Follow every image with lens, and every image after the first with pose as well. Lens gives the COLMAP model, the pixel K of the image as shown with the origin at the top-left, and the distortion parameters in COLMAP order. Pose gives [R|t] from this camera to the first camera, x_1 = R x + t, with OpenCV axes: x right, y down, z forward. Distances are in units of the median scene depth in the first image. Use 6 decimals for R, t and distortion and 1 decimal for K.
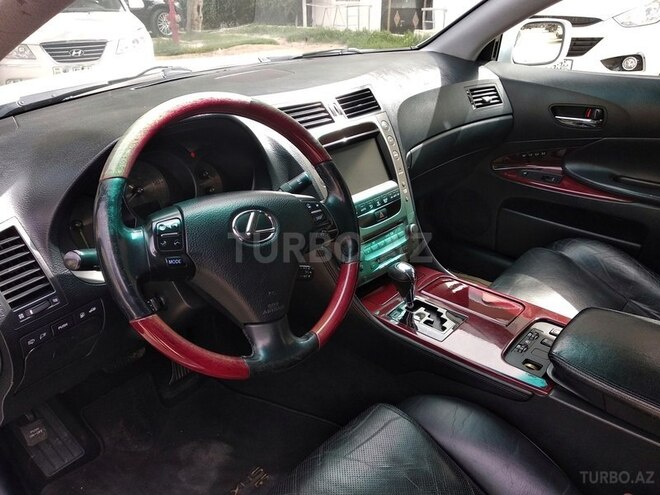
lens RADIAL K [[513.9, 0, 331.1], [0, 513.9, 248.2], [0, 0, 1]] dist [0.041762, -0.050515]
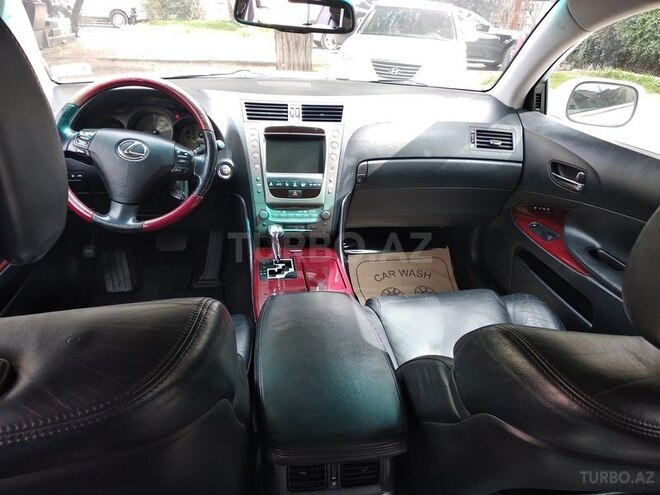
lens RADIAL K [[513.9, 0, 330.1], [0, 513.9, 247.4], [0, 0, 1]] dist [0.041762, -0.050515]
pose [[0.769711, 0.313245, -0.556257, 0.708086], [-0.344029, 0.937523, 0.051904, -0.026056], [0.537763, 0.151418, 0.829388, -0.027795]]
